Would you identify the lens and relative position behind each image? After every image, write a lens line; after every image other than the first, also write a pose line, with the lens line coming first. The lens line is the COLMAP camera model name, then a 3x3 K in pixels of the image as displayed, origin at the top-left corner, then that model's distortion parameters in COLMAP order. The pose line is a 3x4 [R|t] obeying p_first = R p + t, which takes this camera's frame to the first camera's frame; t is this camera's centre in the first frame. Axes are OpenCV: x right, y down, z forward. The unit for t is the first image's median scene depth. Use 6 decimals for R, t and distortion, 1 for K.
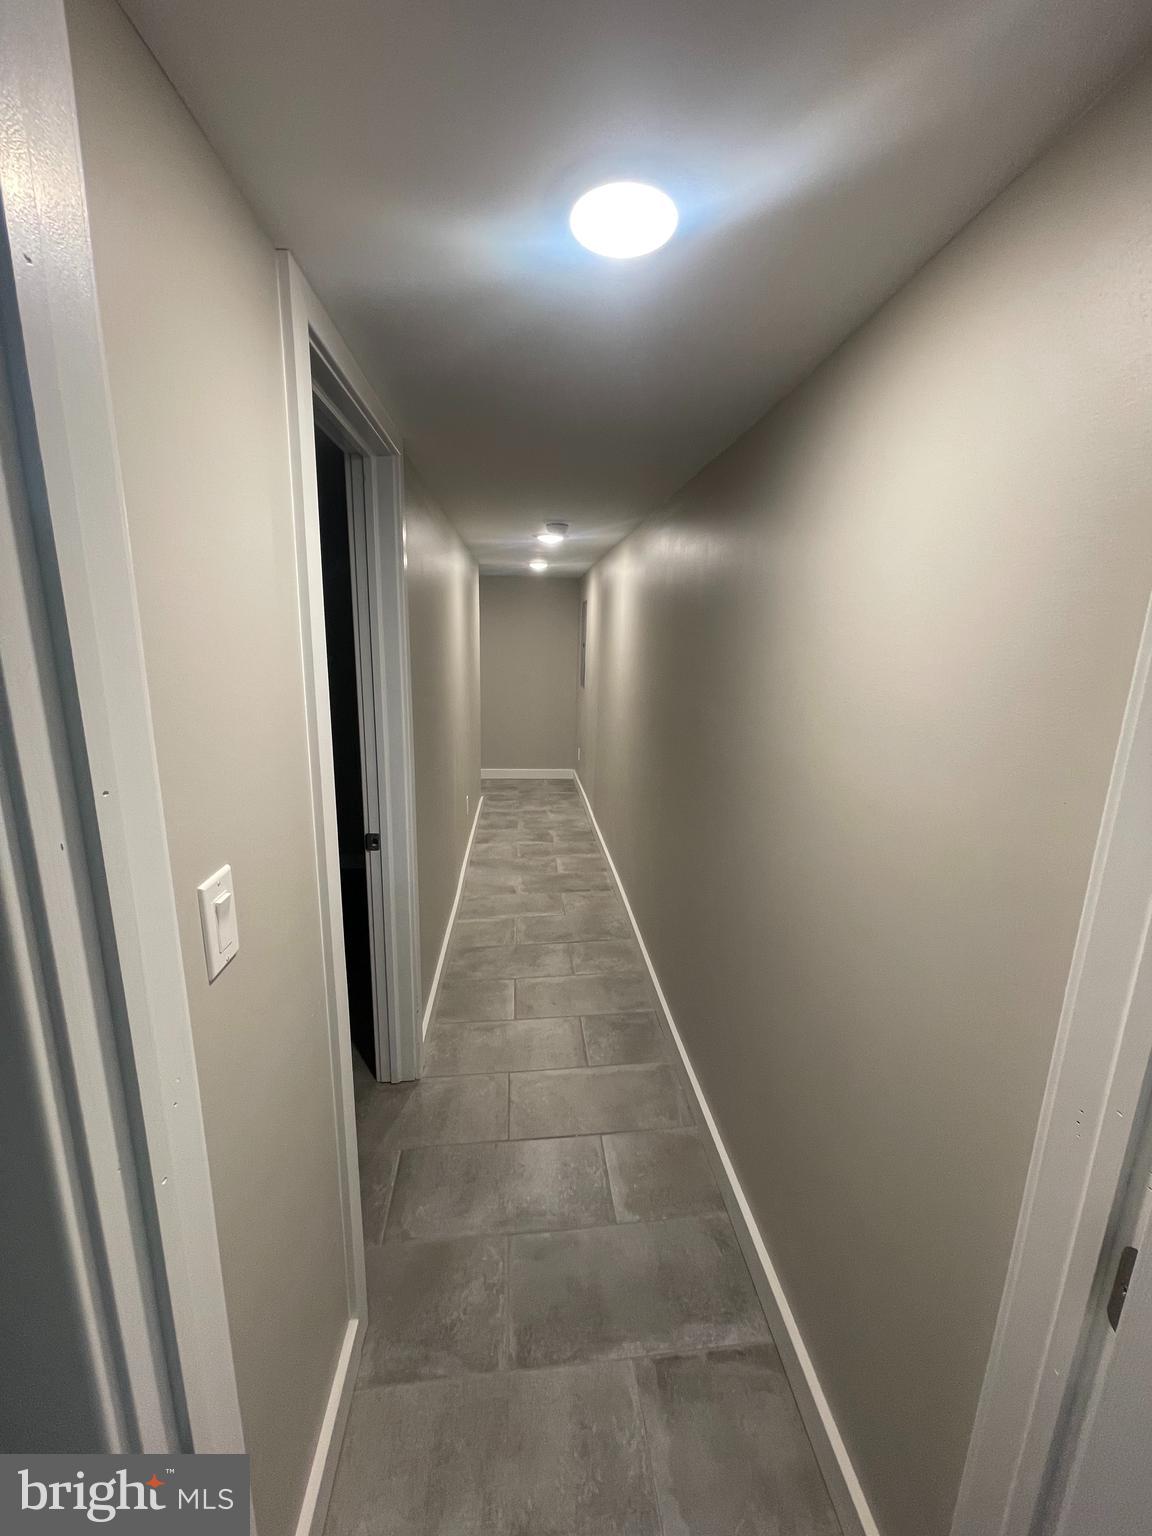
lens RADIAL K [[617.2, 0, 577.5], [0, 617.2, 769.3], [0, 0, 1]] dist [0.000924, 0.003190]
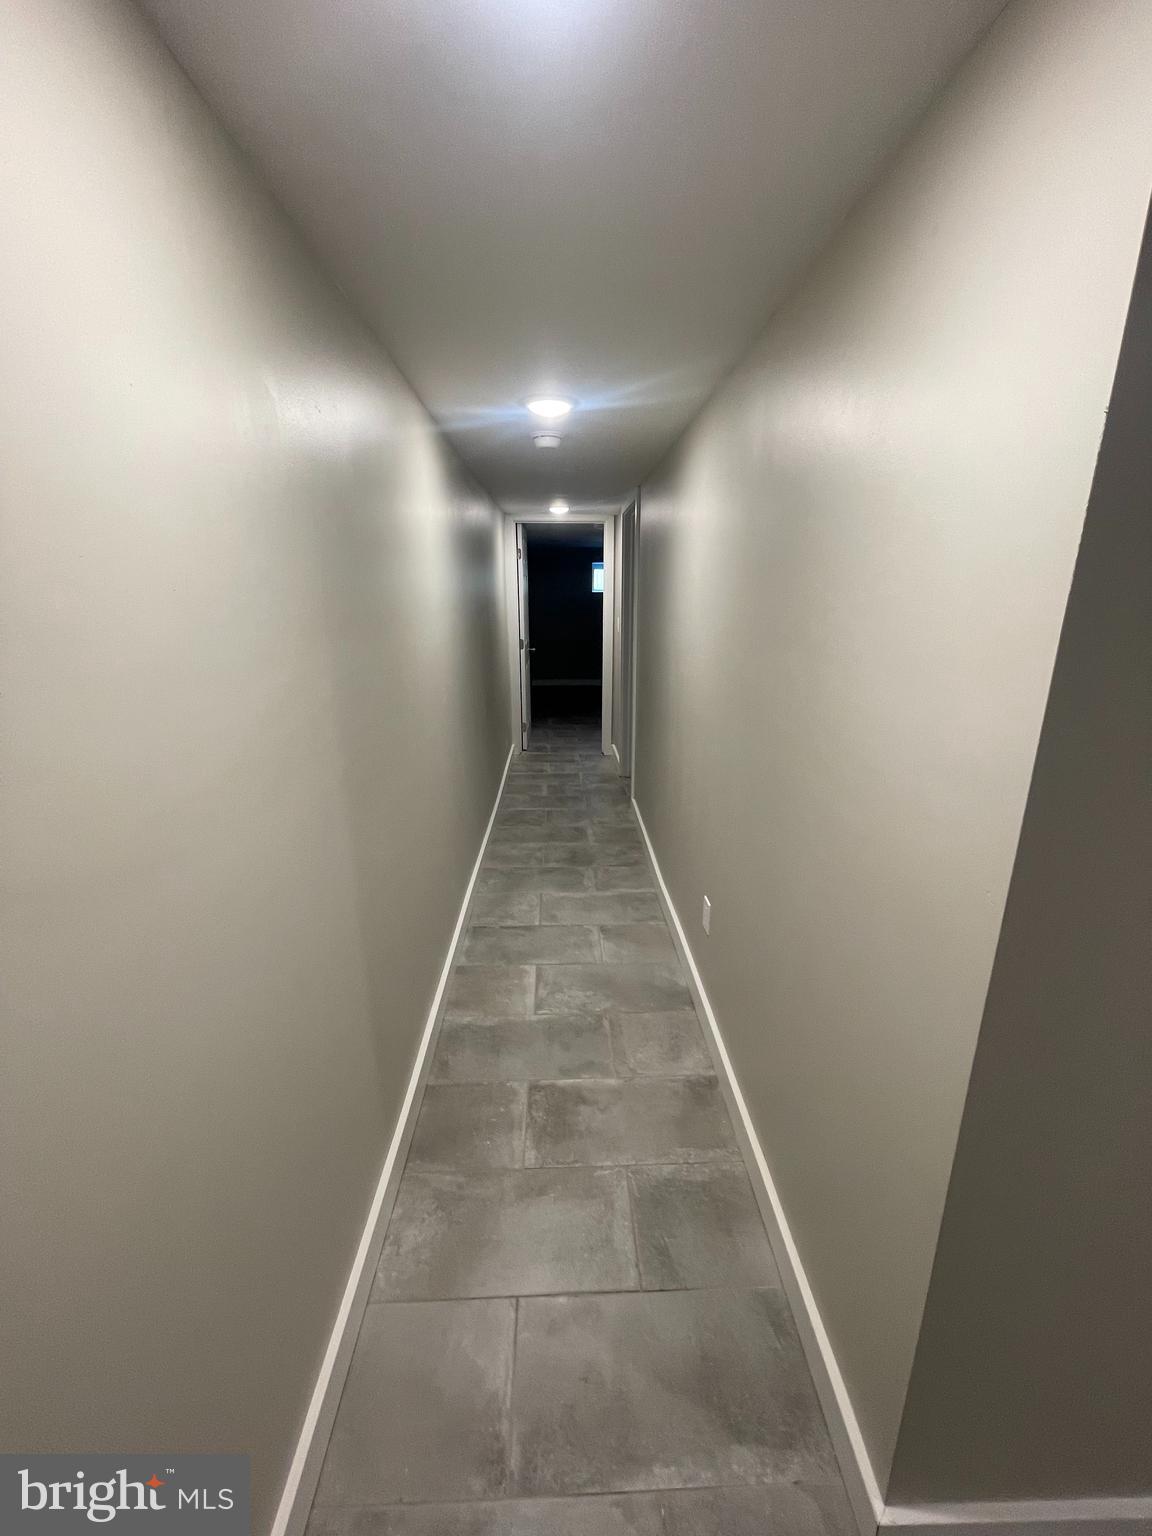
lens RADIAL K [[617.2, 0, 576.6], [0, 617.2, 767.6], [0, 0, 1]] dist [0.000924, 0.003190]
pose [[-0.998091, -0.022133, 0.057664, -0.109494], [0.007975, 0.879598, 0.475651, -0.321656], [-0.061249, 0.475203, -0.877742, 1.539447]]
